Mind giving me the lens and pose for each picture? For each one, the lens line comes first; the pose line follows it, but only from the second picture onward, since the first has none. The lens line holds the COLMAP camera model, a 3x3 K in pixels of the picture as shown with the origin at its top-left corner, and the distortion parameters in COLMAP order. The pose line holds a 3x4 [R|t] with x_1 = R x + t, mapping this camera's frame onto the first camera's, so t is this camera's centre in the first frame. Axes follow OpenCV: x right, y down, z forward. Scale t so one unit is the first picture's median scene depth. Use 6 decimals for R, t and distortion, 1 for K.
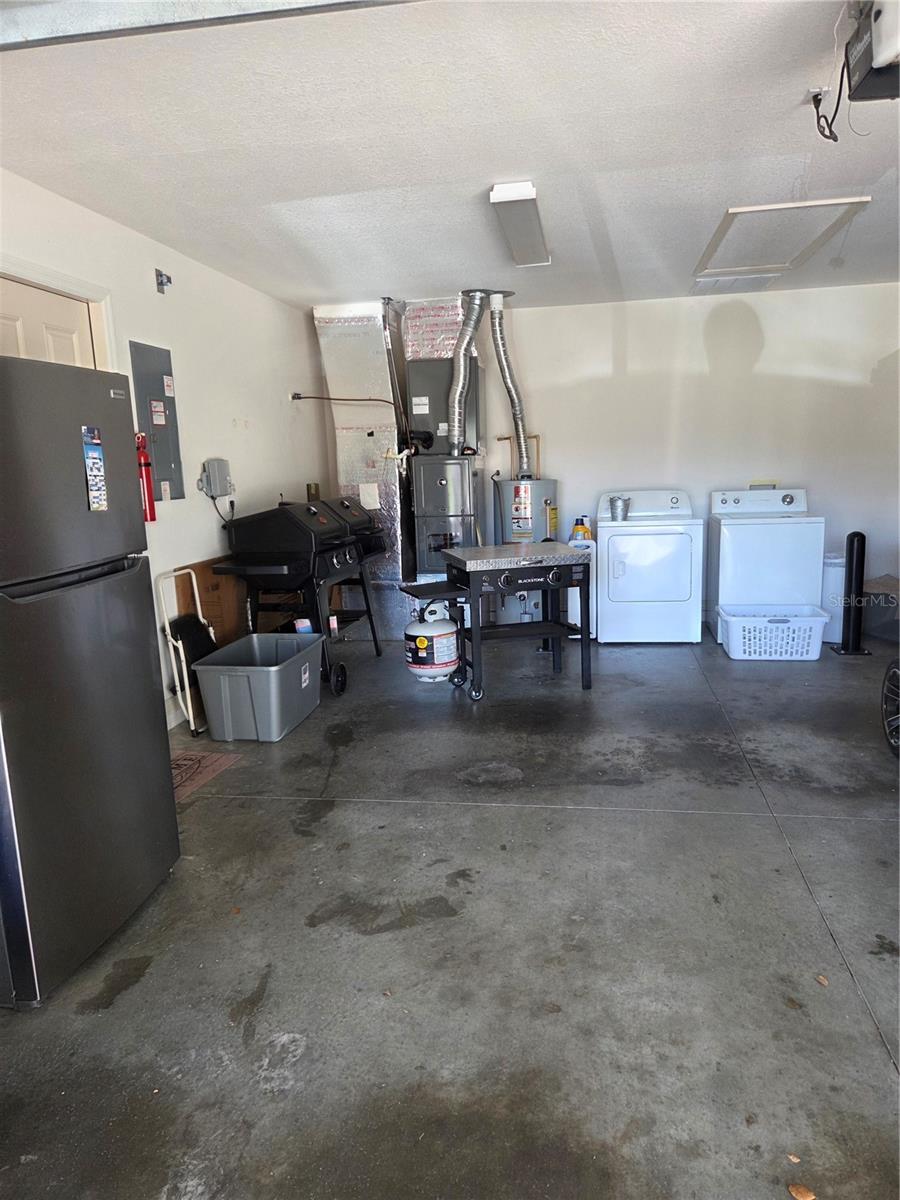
lens RADIAL K [[802.0, 0, 455.5], [0, 802.0, 601.4], [0, 0, 1]] dist [0.031940, -0.029431]
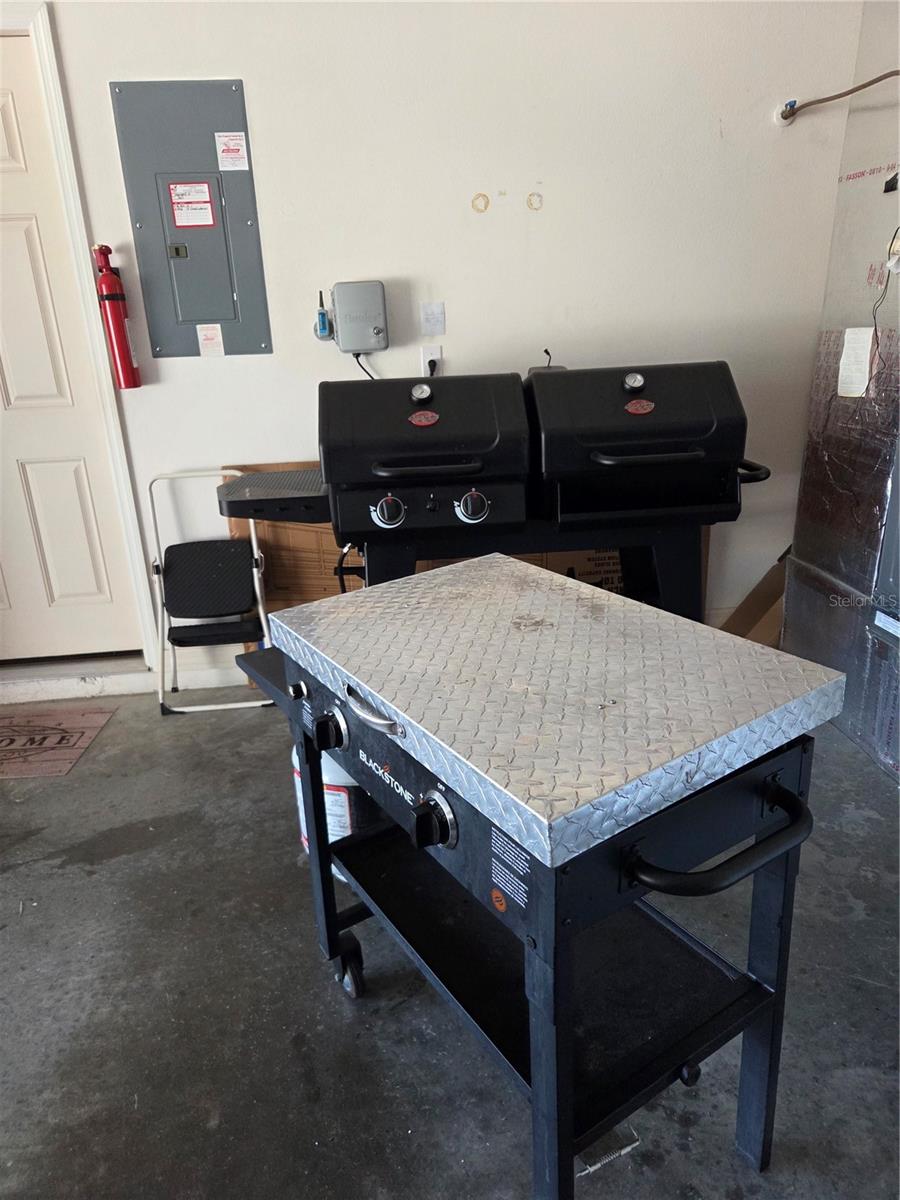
lens RADIAL K [[802.0, 0, 451.0], [0, 802.0, 598.4], [0, 0, 1]] dist [0.031940, -0.029431]
pose [[0.275944, 0.336636, -0.900295, 0.324337], [-0.137780, 0.940843, 0.309567, -0.167838], [0.951248, 0.038619, 0.306001, 0.996528]]
